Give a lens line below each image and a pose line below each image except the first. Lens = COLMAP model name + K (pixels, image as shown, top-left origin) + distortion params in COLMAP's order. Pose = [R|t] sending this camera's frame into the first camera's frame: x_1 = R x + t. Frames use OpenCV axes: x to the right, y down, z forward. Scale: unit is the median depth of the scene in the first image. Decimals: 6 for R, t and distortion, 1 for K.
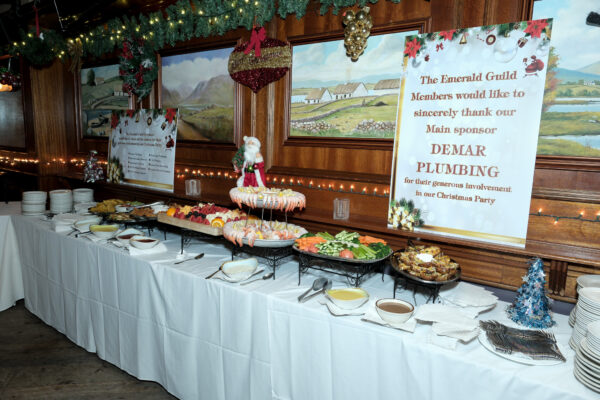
lens RADIAL K [[418.1, 0, 299.4], [0, 418.1, 196.9], [0, 0, 1]] dist [-0.012837, 0.004766]
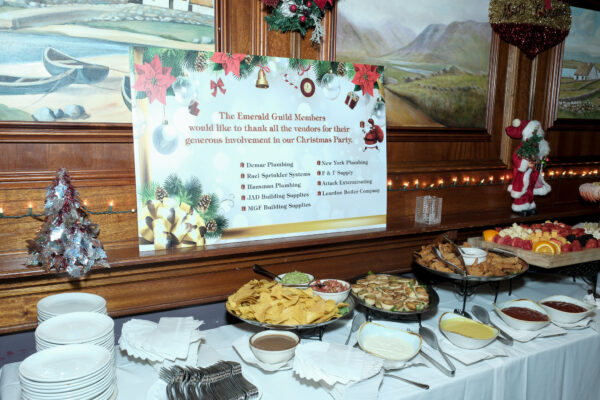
lens RADIAL K [[527.0, 0, 302.0], [0, 527.0, 201.5], [0, 0, 1]] dist [0.026735, -0.015185]
pose [[0.417800, -0.161735, 0.894027, -0.972078], [0.121712, 0.985121, 0.121336, -0.143238], [-0.900350, 0.058120, 0.431269, 0.843529]]
